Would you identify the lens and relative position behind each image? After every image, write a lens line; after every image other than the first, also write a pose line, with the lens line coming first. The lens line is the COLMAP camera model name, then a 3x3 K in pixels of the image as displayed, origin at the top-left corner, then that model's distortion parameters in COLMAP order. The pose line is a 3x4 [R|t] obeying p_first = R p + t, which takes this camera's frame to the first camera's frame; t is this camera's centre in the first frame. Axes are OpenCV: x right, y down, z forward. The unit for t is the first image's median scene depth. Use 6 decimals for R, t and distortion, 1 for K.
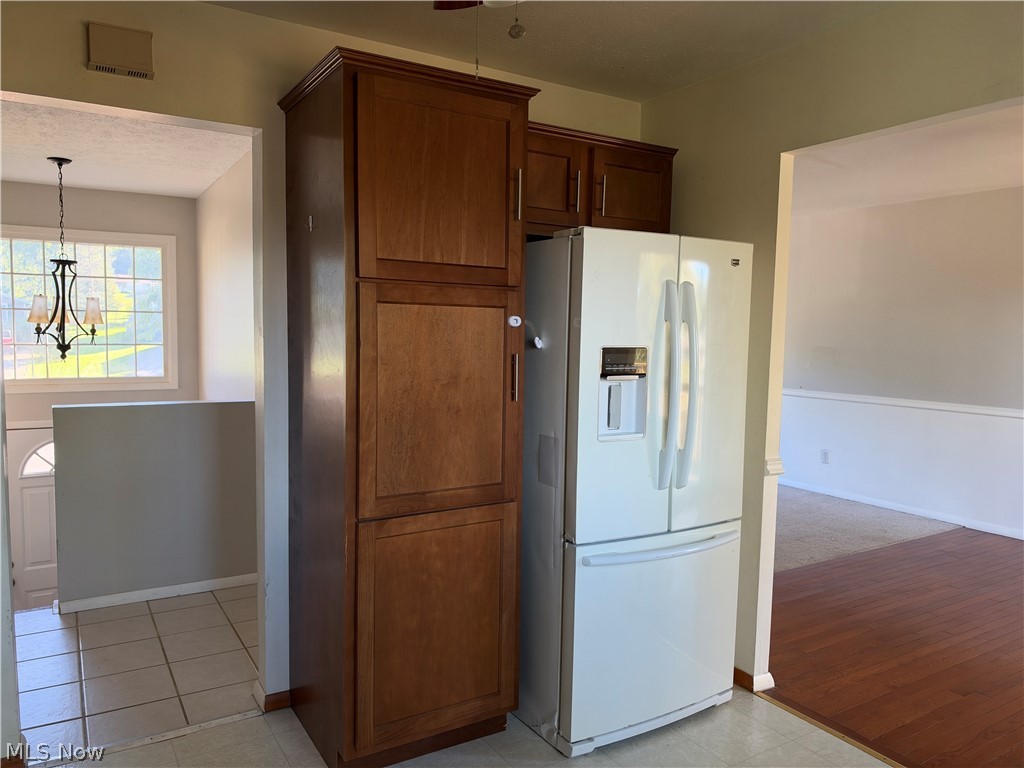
lens RADIAL K [[750.8, 0, 513.0], [0, 750.8, 387.2], [0, 0, 1]] dist [0.125691, -0.063773]
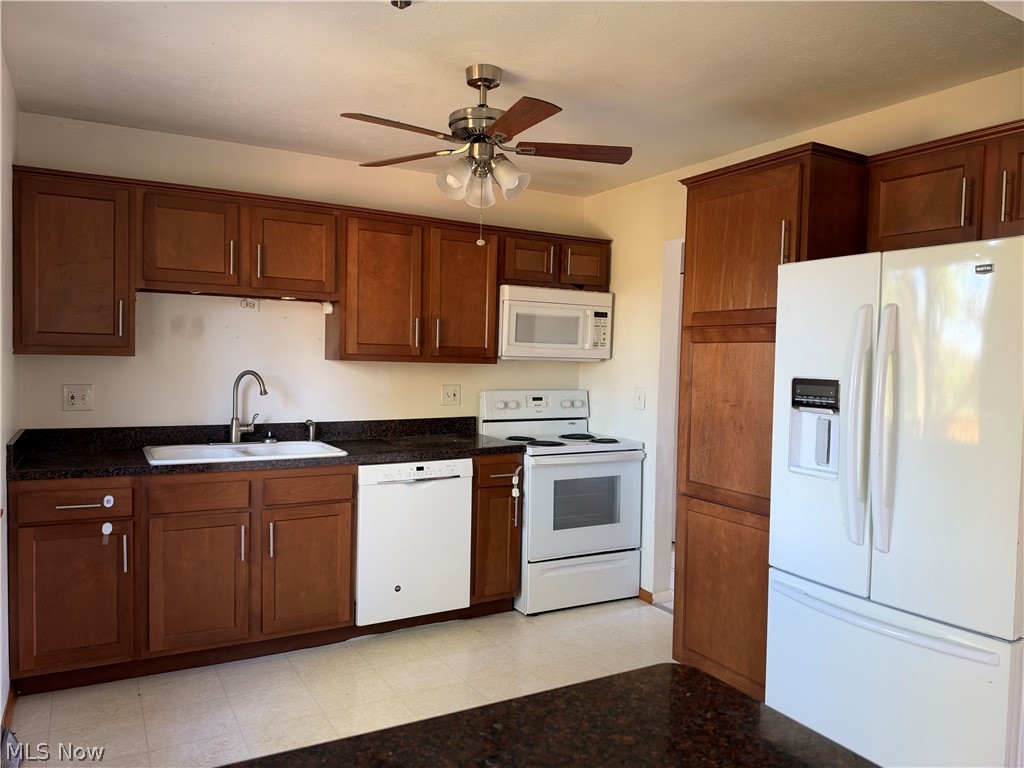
lens RADIAL K [[746.7, 0, 510.8], [0, 746.7, 390.0], [0, 0, 1]] dist [0.047404, -0.063517]
pose [[-0.042357, 0.025330, -0.998781, 1.153964], [-0.101667, 0.994380, 0.029530, -0.027932], [0.993916, 0.102793, -0.039543, 0.668264]]
